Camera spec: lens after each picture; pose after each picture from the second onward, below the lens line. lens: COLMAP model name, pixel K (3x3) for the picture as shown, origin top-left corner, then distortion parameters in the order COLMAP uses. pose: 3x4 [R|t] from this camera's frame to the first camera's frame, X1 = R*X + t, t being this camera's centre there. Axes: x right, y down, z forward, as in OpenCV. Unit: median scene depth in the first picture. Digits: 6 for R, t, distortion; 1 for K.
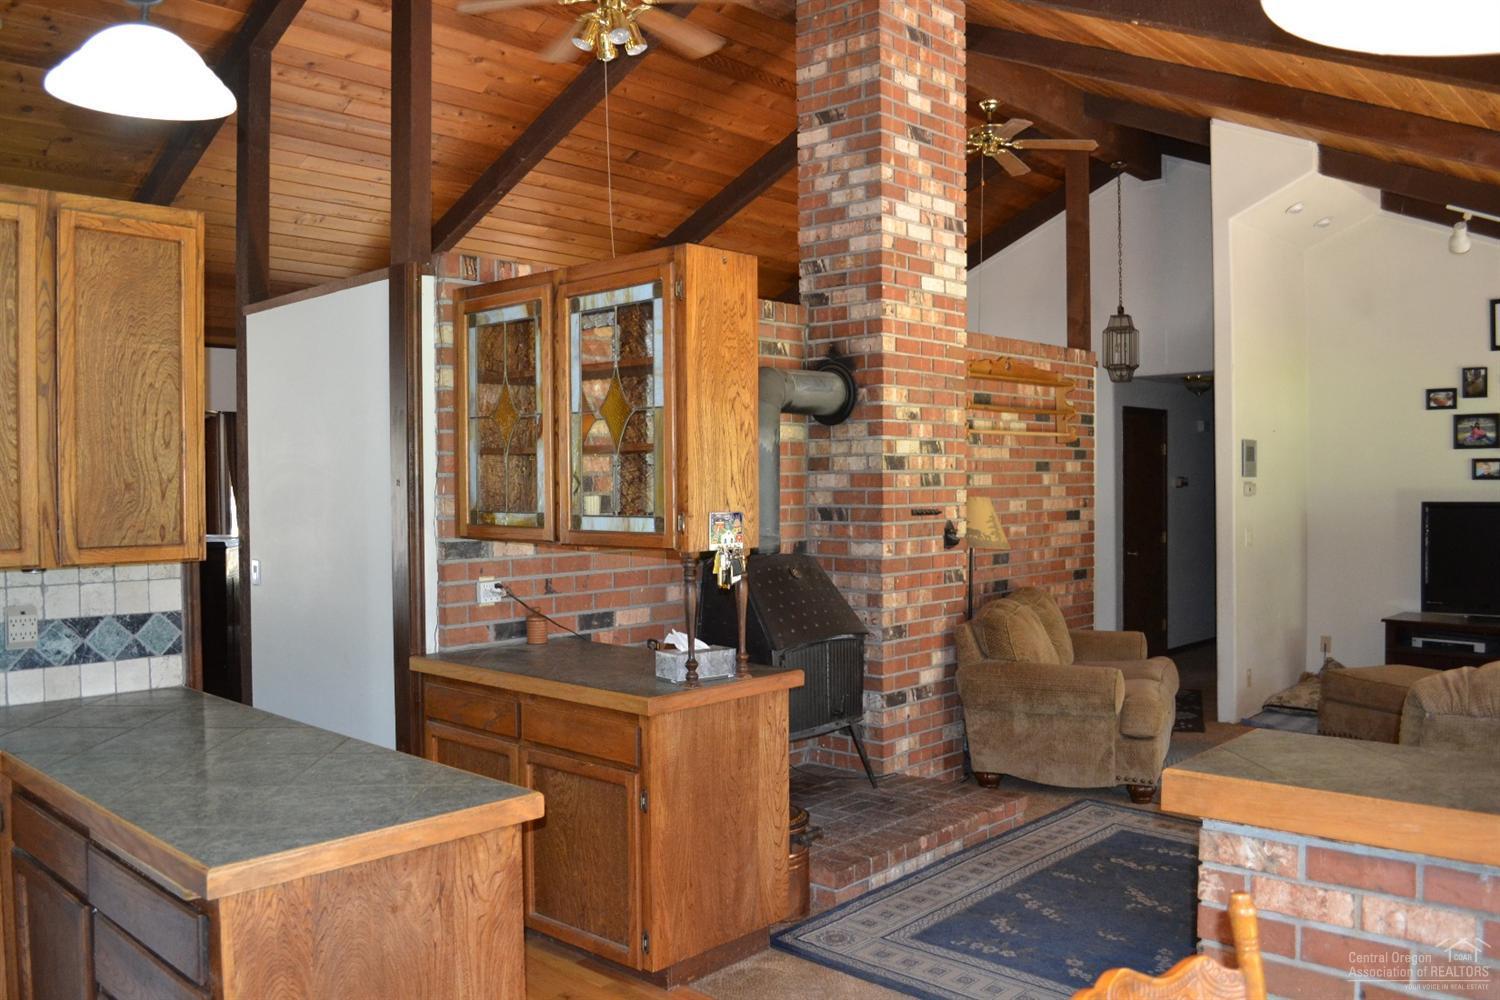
lens RADIAL K [[1200.4, 0, 741.4], [0, 1200.4, 502.1], [0, 0, 1]] dist [-0.083565, 0.015220]
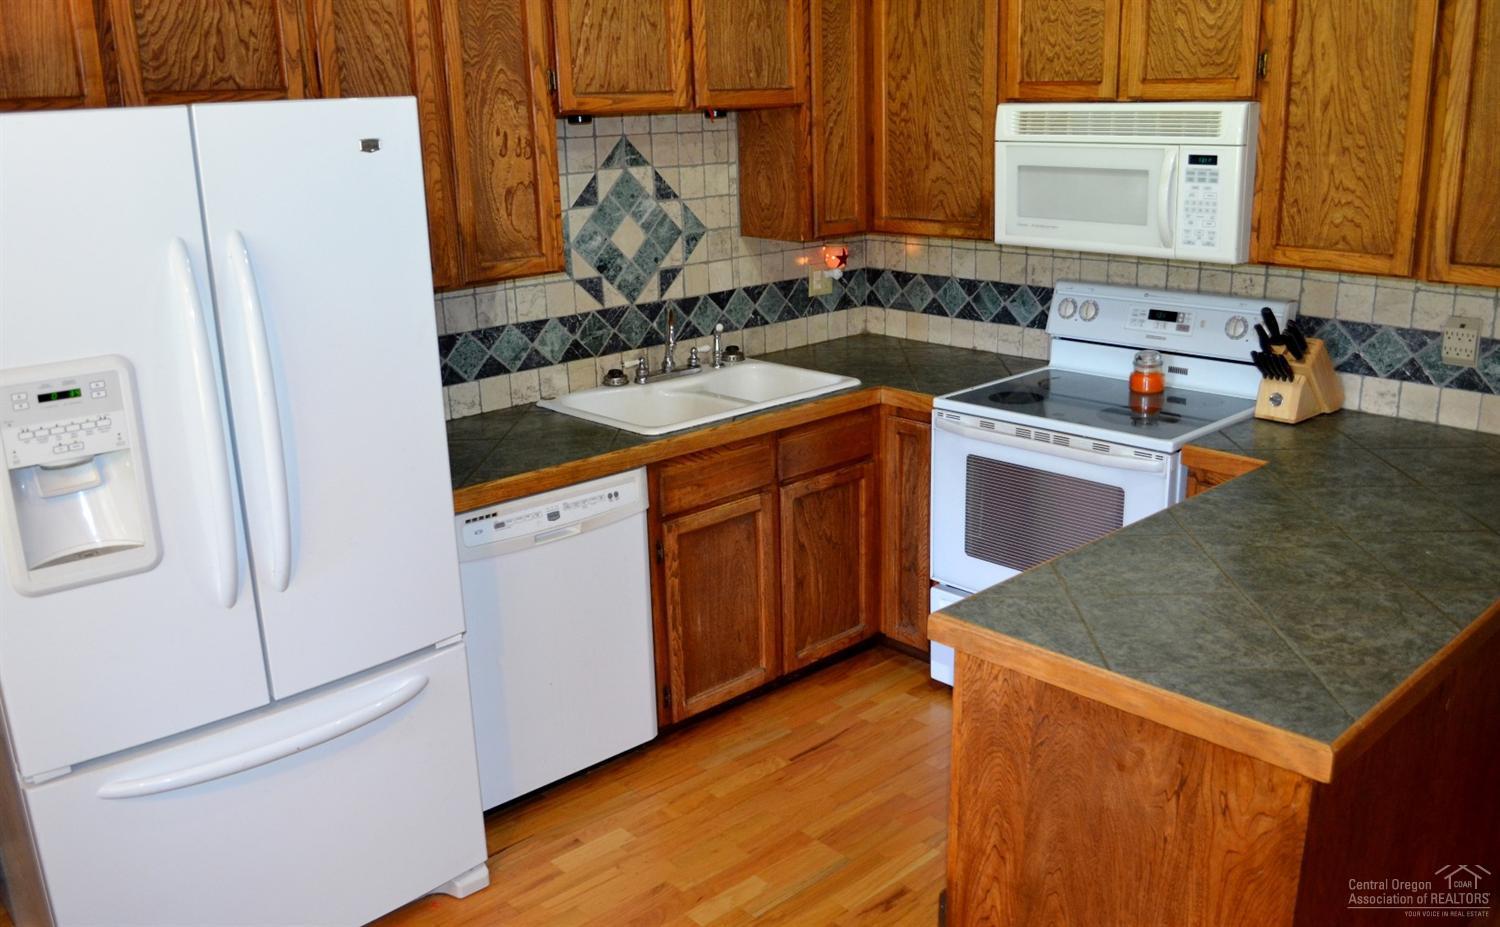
lens RADIAL K [[1254.7, 0, 751.4], [0, 1254.7, 464.8], [0, 0, 1]] dist [-0.069547, -0.004914]
pose [[-0.074935, 0.287246, -0.954921, 0.250159], [0.009809, 0.957780, 0.287336, -0.056043], [0.997140, 0.012165, -0.074589, 0.404029]]
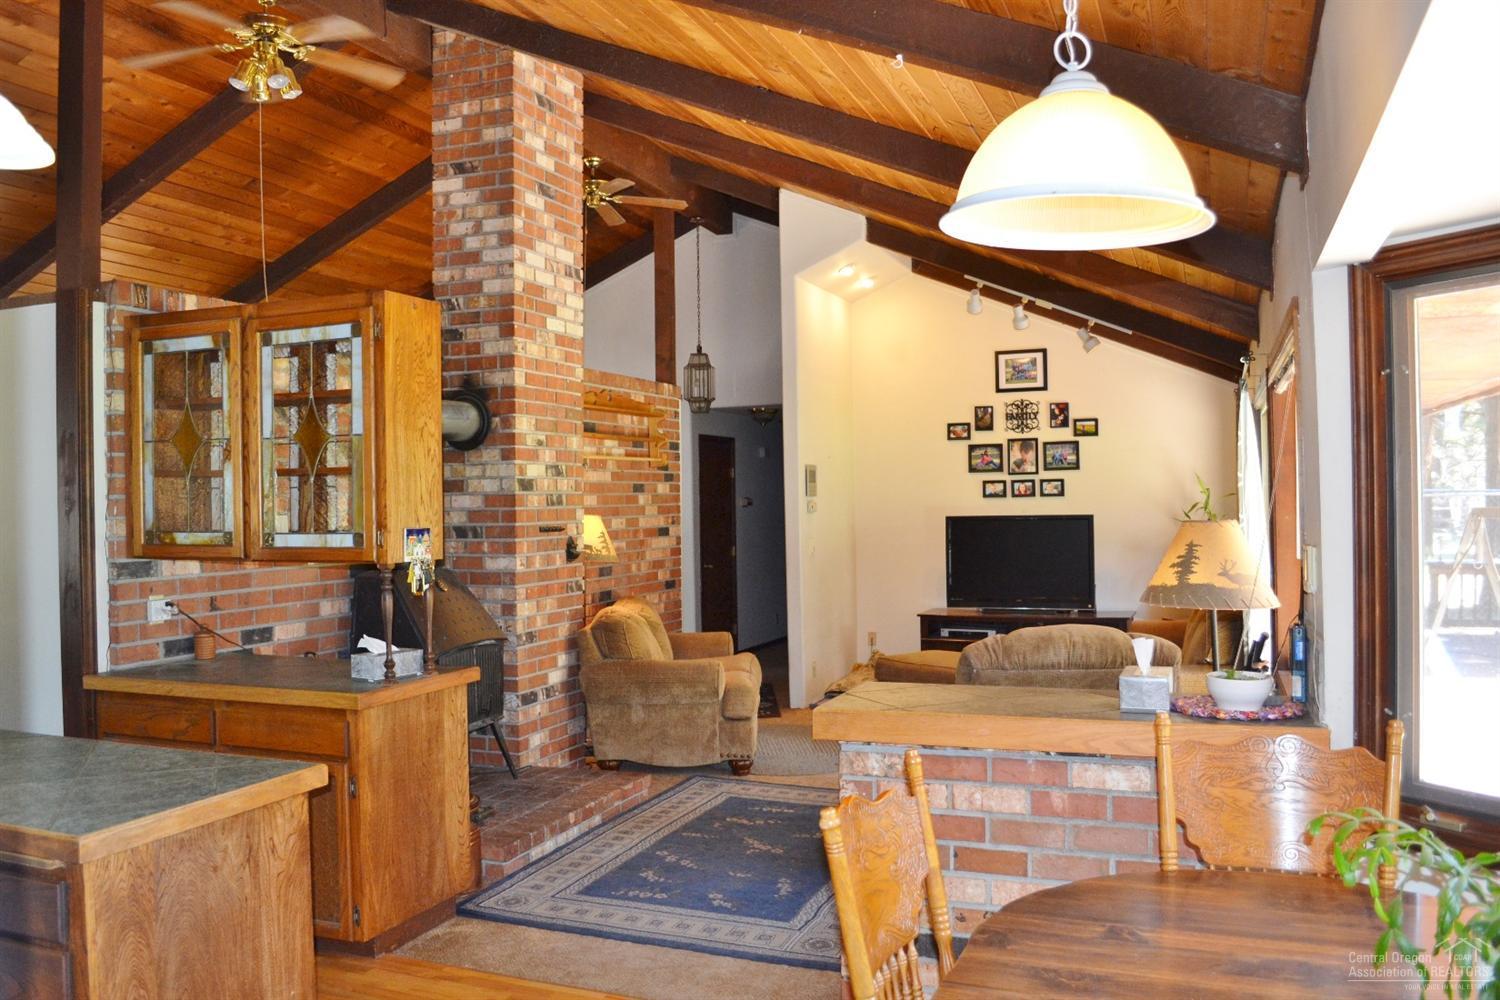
lens RADIAL K [[1200.4, 0, 745.3], [0, 1200.4, 501.0], [0, 0, 1]] dist [-0.083565, 0.015220]
pose [[0.929699, -0.005663, 0.368277, -0.116626], [0.013173, 0.999753, -0.017880, 0.005939], [-0.368085, 0.021474, 0.929544, -0.133616]]
